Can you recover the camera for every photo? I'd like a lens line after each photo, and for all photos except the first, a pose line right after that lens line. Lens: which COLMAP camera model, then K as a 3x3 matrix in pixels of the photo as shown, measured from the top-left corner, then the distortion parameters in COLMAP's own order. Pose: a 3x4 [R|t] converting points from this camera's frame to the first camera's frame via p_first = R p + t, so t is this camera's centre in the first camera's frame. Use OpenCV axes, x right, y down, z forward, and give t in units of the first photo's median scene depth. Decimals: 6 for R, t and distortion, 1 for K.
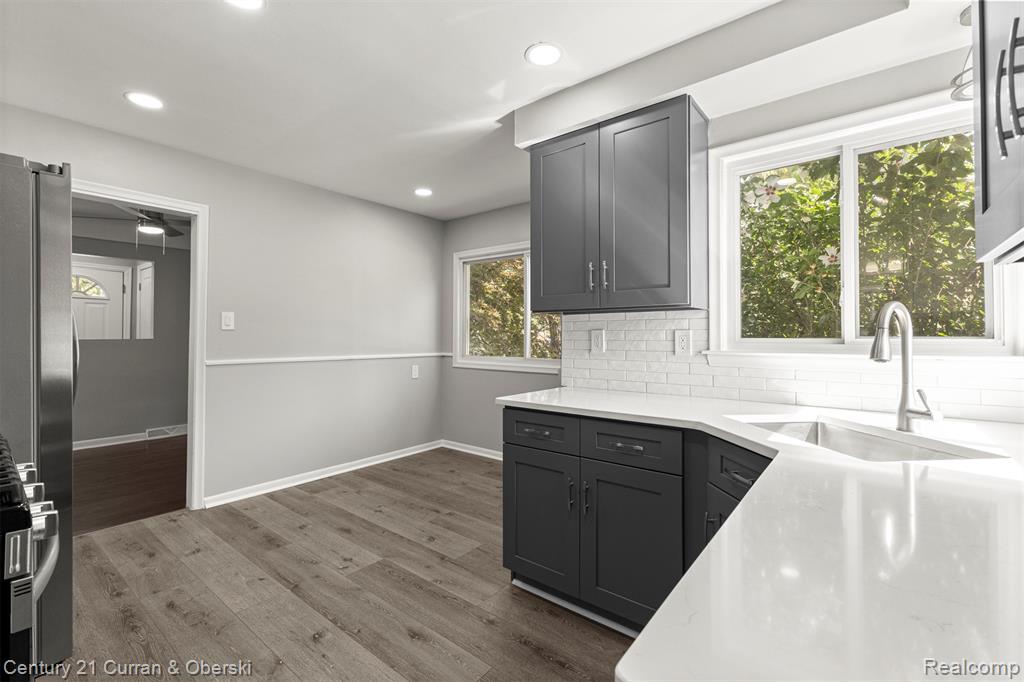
lens RADIAL K [[446.7, 0, 512.4], [0, 446.7, 336.0], [0, 0, 1]] dist [0.000191, -0.000151]
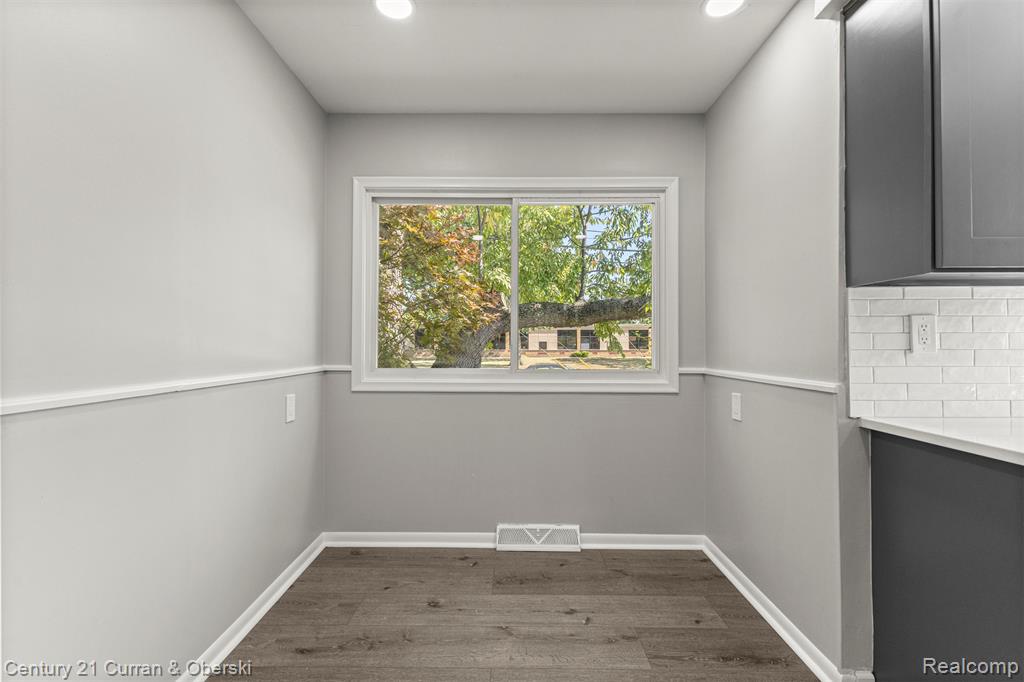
lens RADIAL K [[446.7, 0, 512.4], [0, 446.7, 336.0], [0, 0, 1]] dist [0.000191, -0.000151]
pose [[0.783675, 0.004271, 0.621157, -0.374522], [0.002079, 0.999953, -0.009498, 0.011449], [-0.621168, 0.008735, 0.783629, 0.557035]]
